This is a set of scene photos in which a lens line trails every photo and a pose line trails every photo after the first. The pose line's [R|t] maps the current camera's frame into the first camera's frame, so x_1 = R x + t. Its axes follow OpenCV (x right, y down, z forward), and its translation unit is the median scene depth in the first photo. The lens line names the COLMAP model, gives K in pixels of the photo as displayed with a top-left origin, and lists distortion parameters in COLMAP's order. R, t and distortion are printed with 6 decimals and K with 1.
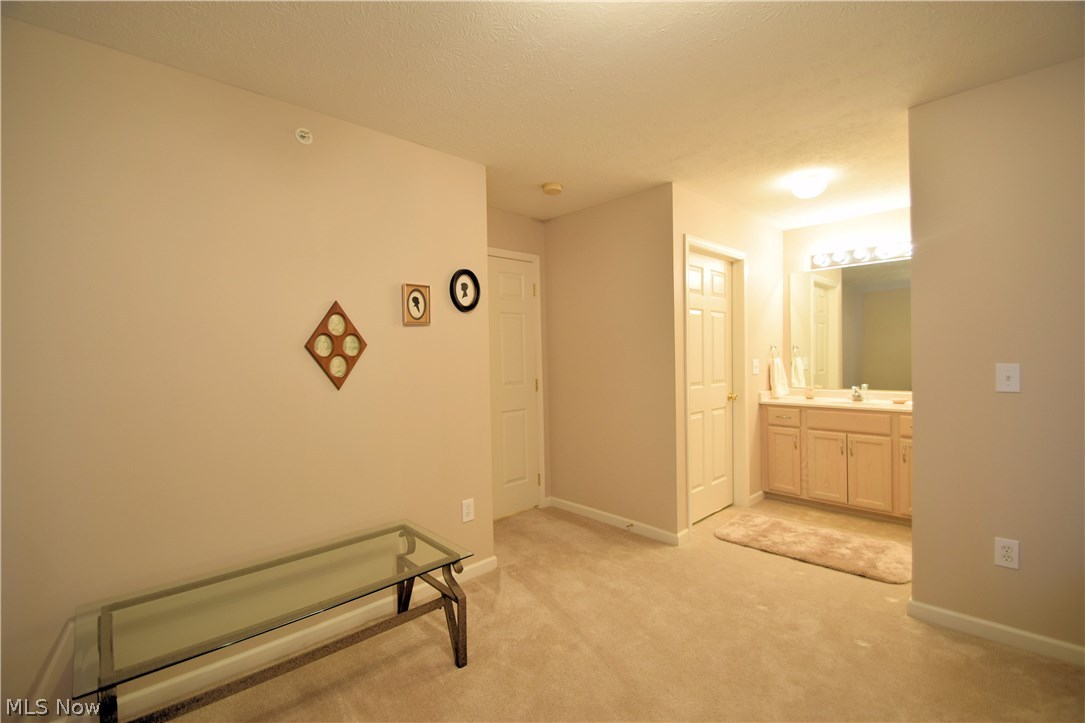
lens RADIAL K [[478.5, 0, 535.4], [0, 478.5, 355.6], [0, 0, 1]] dist [0.009761, -0.014534]
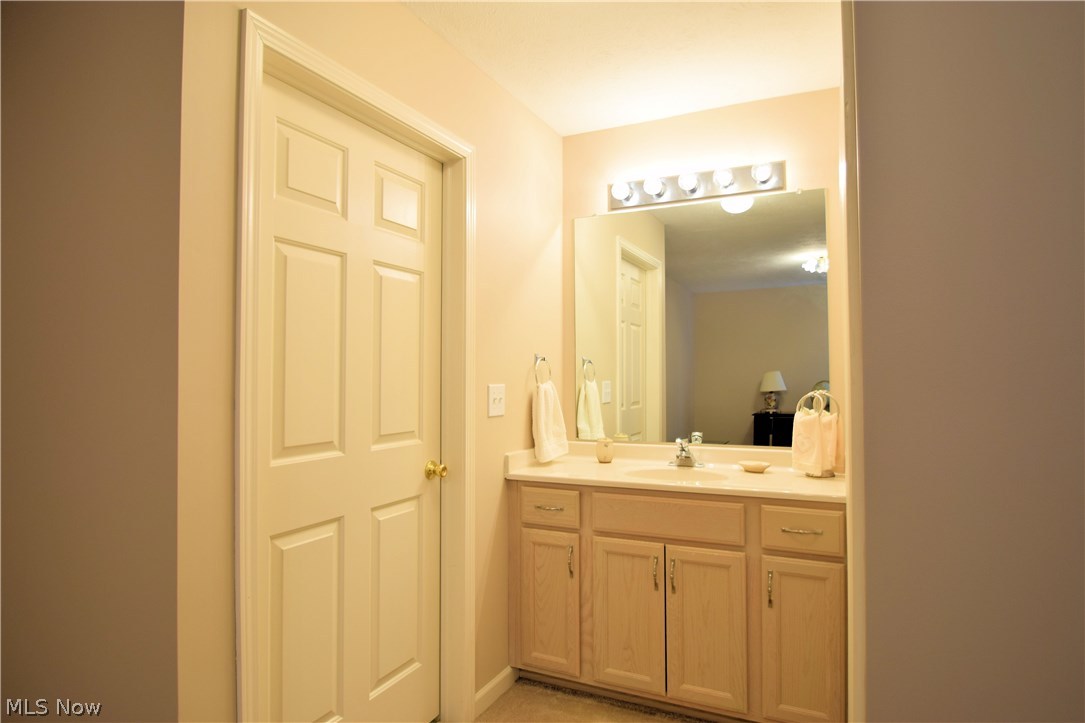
lens RADIAL K [[630.9, 0, 547.8], [0, 630.9, 361.4], [0, 0, 1]] dist [-0.024673, -0.000094]
pose [[0.931427, 0.018219, 0.363472, 0.294188], [-0.007018, 0.999460, -0.032113, 0.005590], [-0.363861, 0.027360, 0.931051, 0.431562]]
